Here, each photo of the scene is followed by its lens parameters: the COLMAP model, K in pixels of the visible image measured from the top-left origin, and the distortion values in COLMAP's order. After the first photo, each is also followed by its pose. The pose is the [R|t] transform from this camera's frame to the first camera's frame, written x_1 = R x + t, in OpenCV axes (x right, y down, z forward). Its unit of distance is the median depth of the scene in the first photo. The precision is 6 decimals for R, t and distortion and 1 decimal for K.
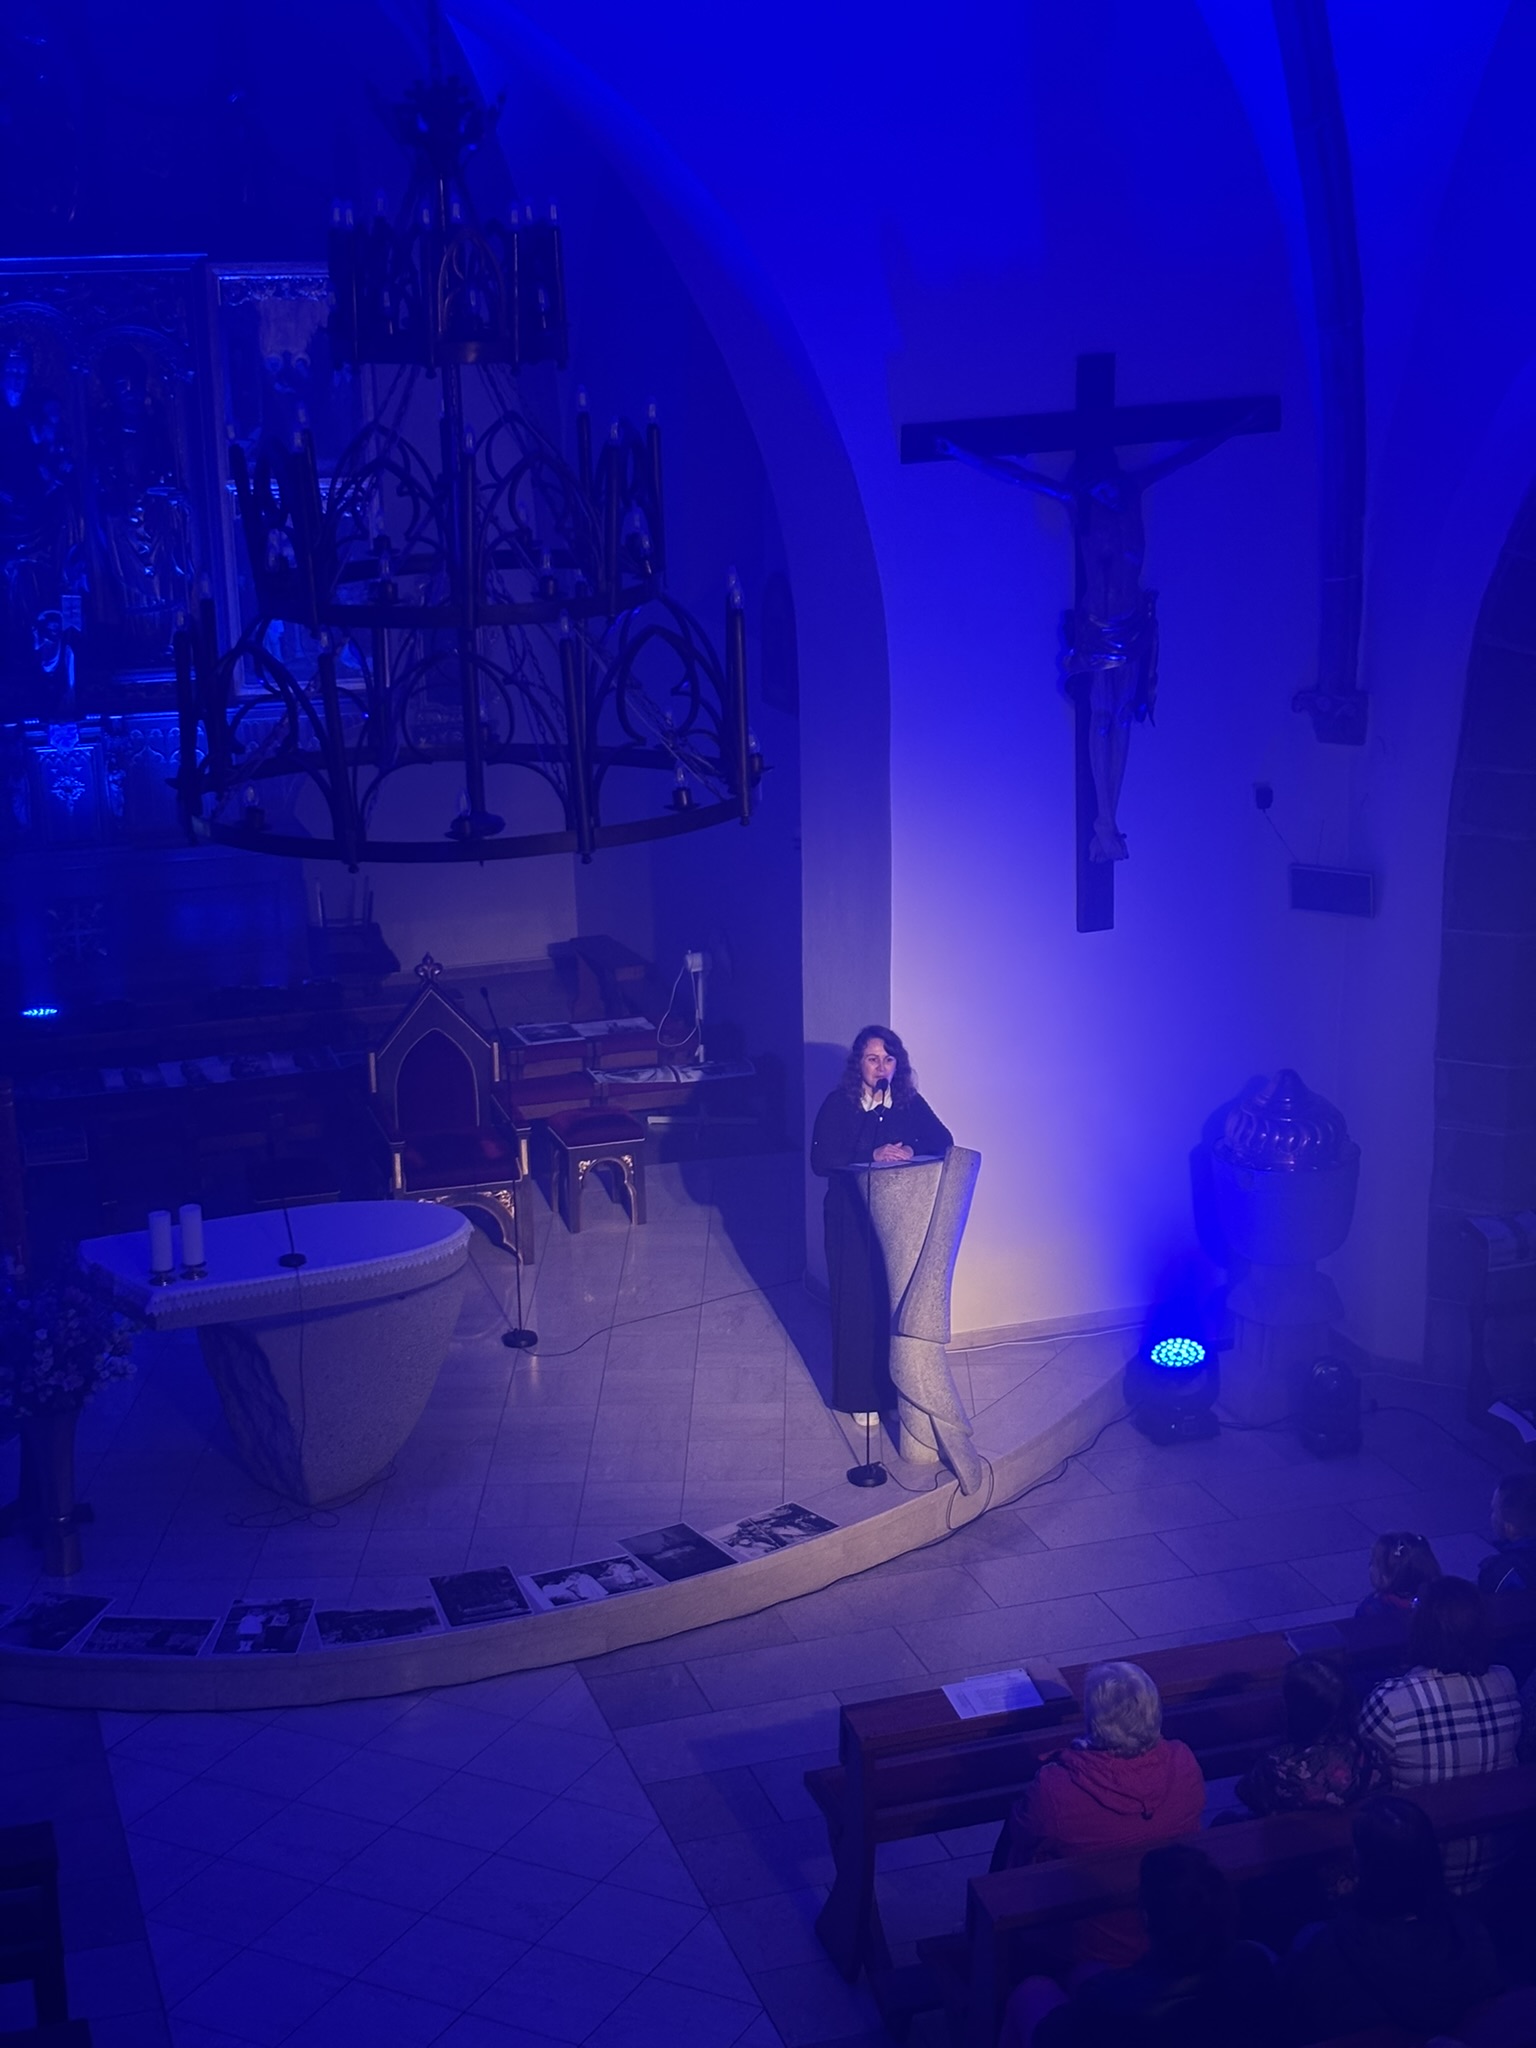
lens RADIAL K [[3122.9, 0, 768.0], [0, 3122.9, 1024.0], [0, 0, 1]] dist [0.156305, 0.006837]
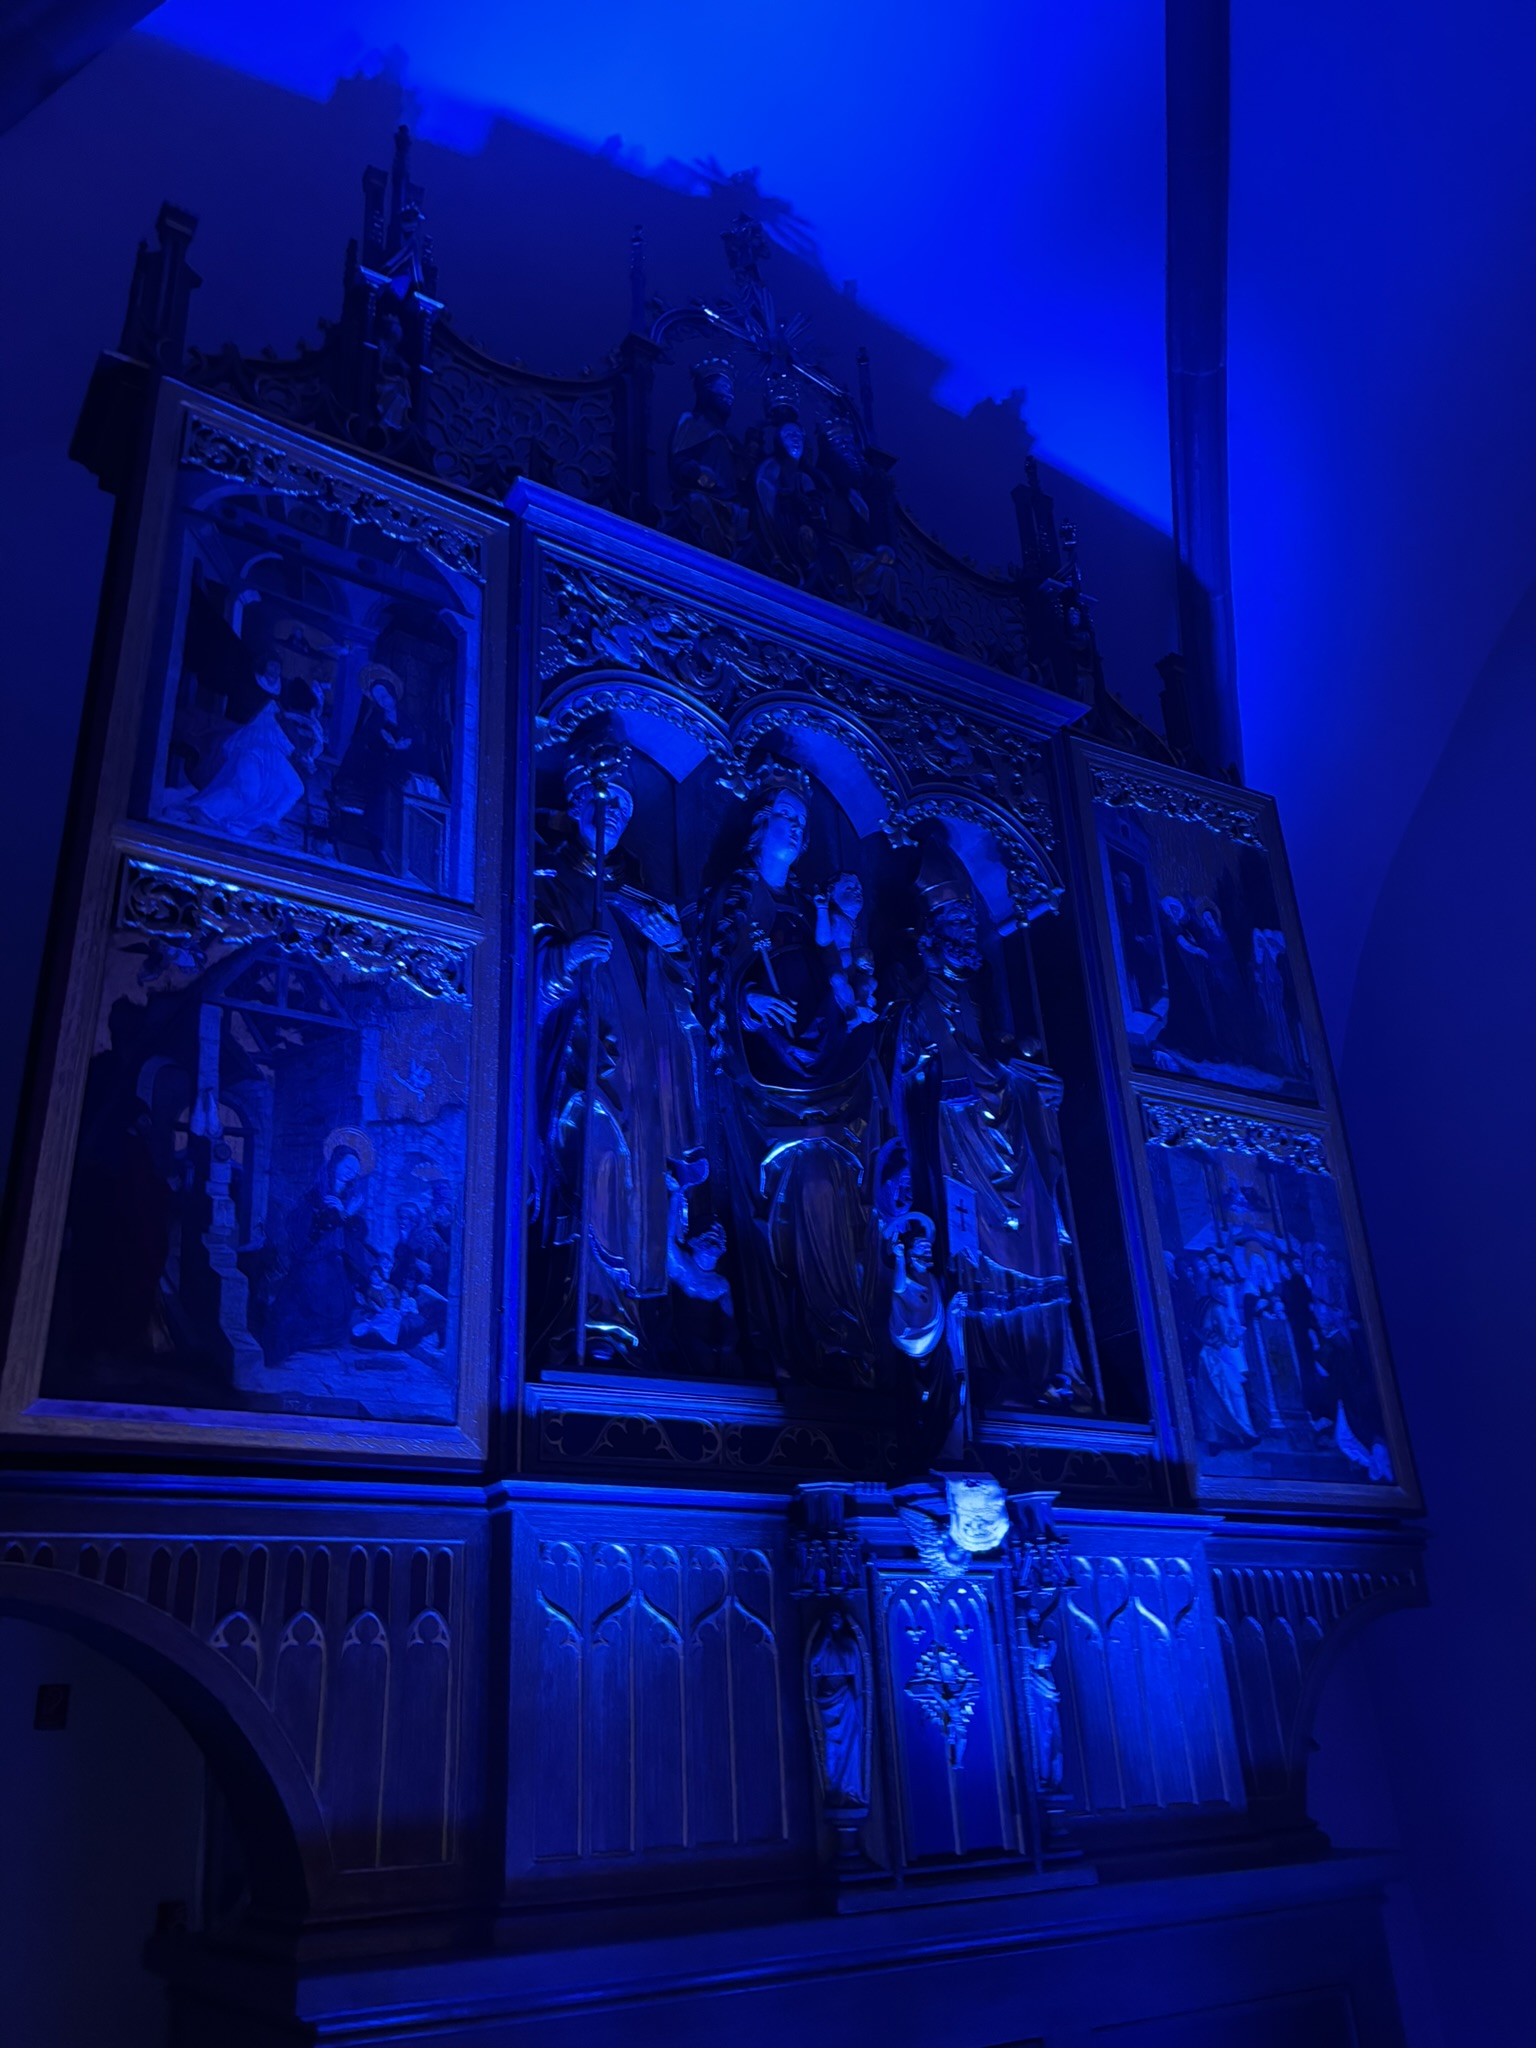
lens RADIAL K [[1534.0, 0, 768.0], [0, 1534.0, 1024.0], [0, 0, 1]] dist [-0.000769, -0.000612]
pose [[0.966111, 0.085349, 0.243607, -0.292162], [0.096343, 0.756324, -0.647064, -0.019852], [-0.239472, 0.648606, 0.722470, 0.825605]]
